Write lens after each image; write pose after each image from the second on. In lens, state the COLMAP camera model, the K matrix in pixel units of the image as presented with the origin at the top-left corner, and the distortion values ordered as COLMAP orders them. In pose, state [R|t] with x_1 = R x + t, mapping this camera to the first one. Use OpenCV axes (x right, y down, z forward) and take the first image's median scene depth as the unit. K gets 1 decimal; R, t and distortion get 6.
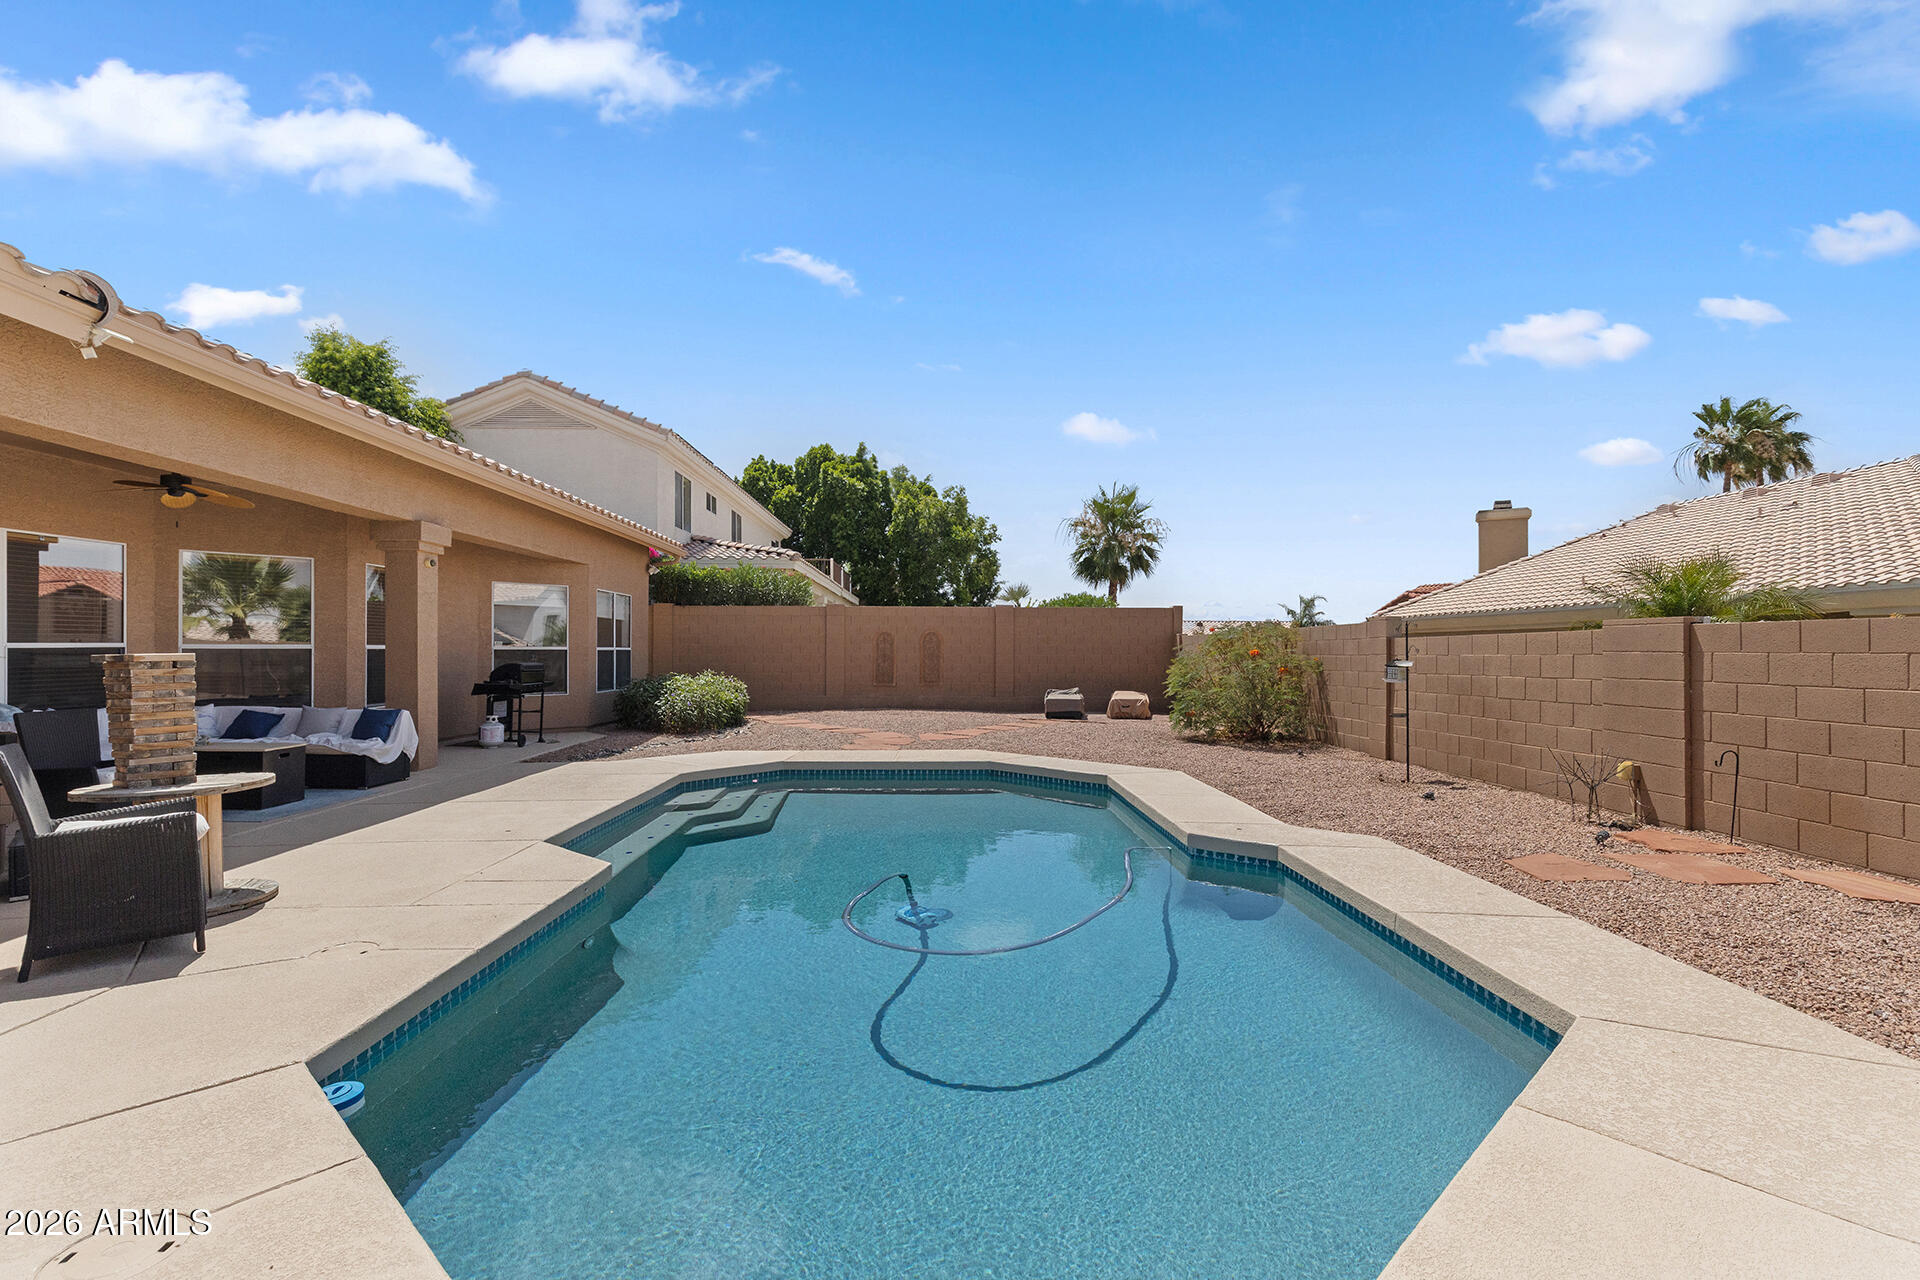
lens RADIAL K [[877.4, 0, 958.4], [0, 877.4, 645.8], [0, 0, 1]] dist [0.005133, 0.001395]
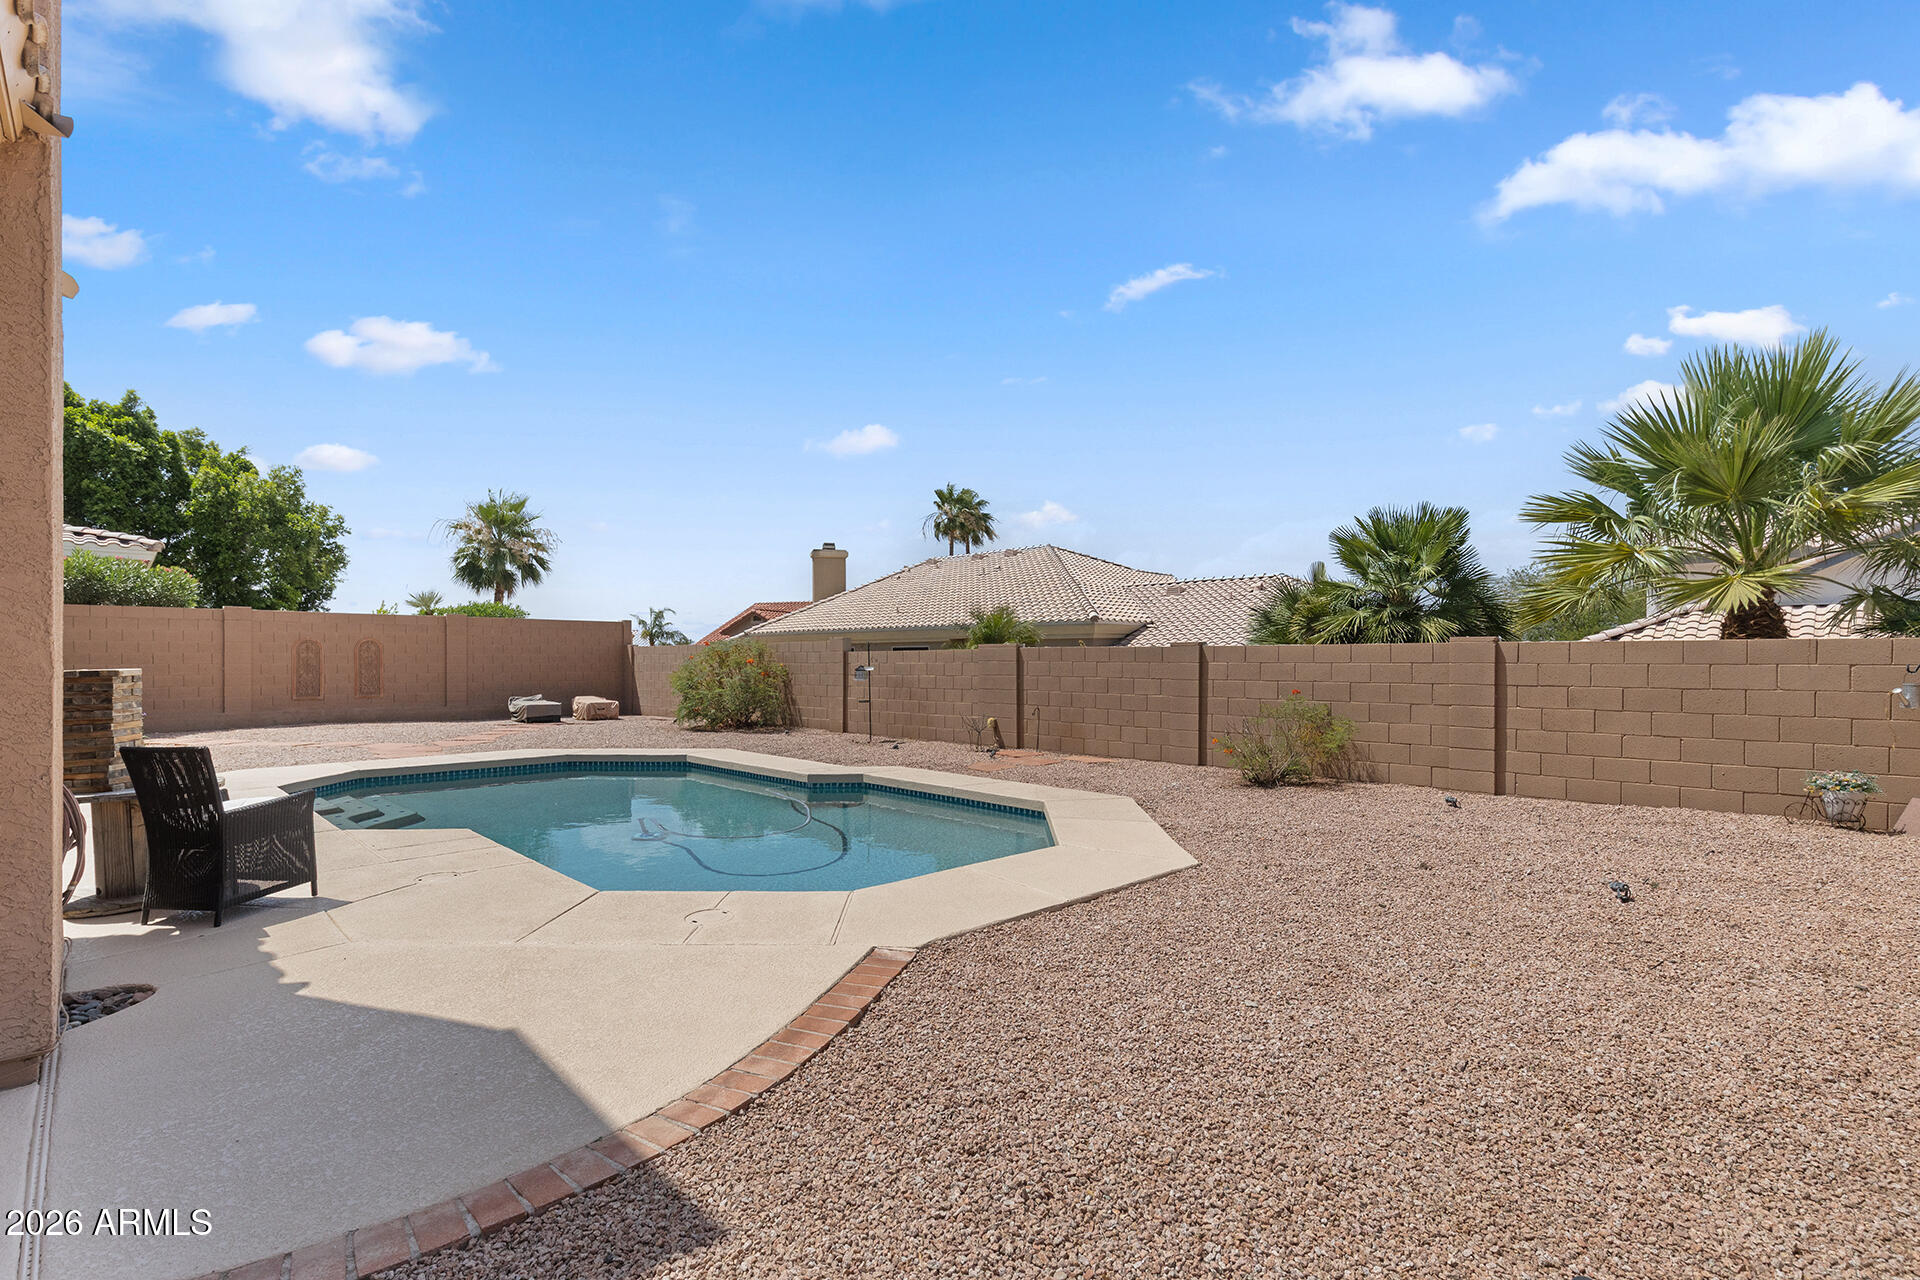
lens RADIAL K [[877.4, 0, 967.9], [0, 877.4, 645.0], [0, 0, 1]] dist [0.005133, 0.001395]
pose [[0.718950, 0.007600, 0.695020, -0.133663], [-0.001393, 0.999954, -0.009493, -0.001854], [-0.695061, 0.005856, 0.718927, -0.074132]]
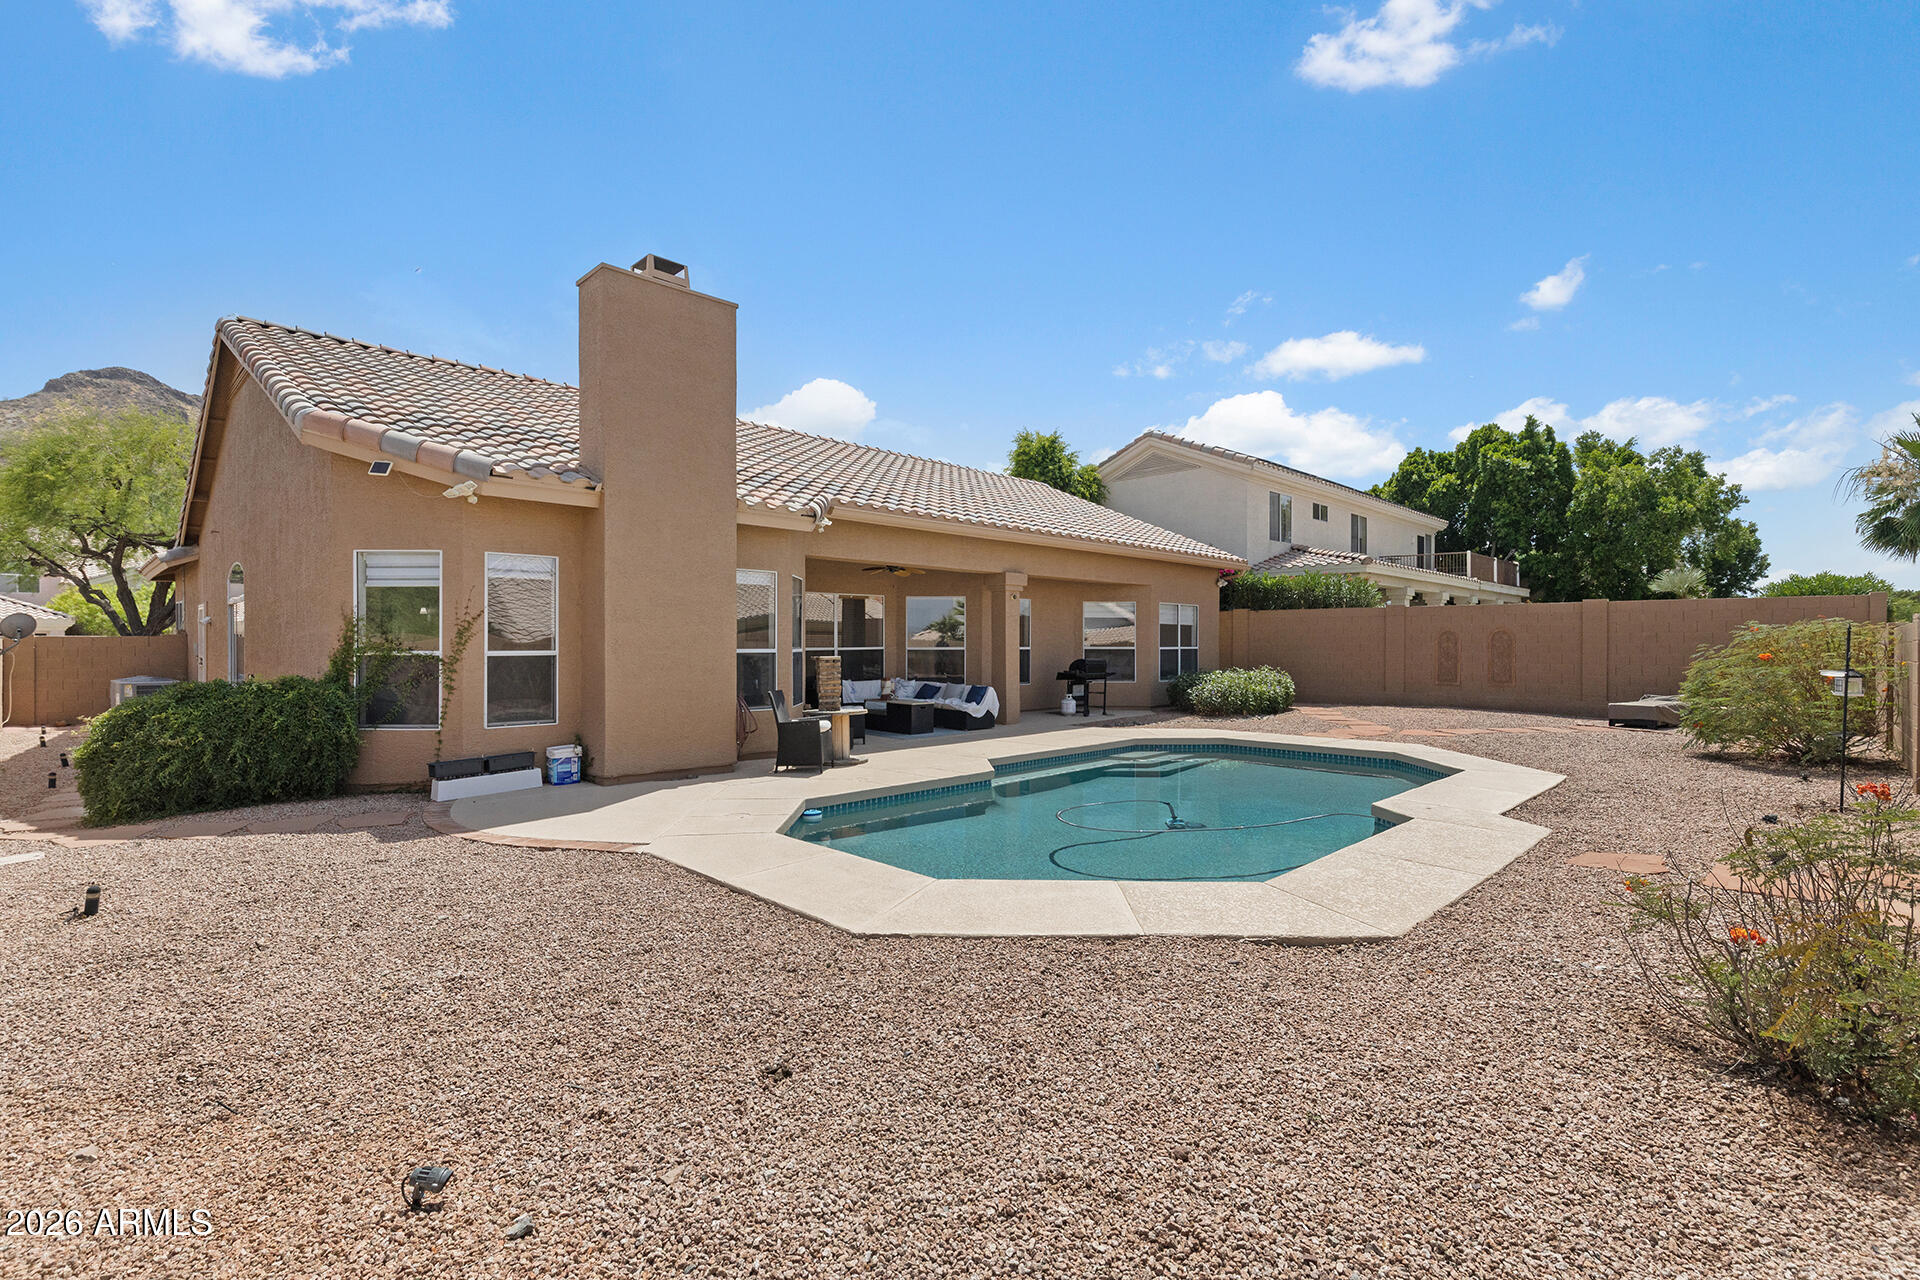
lens RADIAL K [[877.4, 0, 948.9], [0, 877.4, 637.1], [0, 0, 1]] dist [0.005133, 0.001395]
pose [[0.682680, -0.006990, -0.730684, 0.153710], [0.005015, 0.999976, -0.004880, -0.004060], [0.730700, -0.000333, 0.682699, -0.058313]]
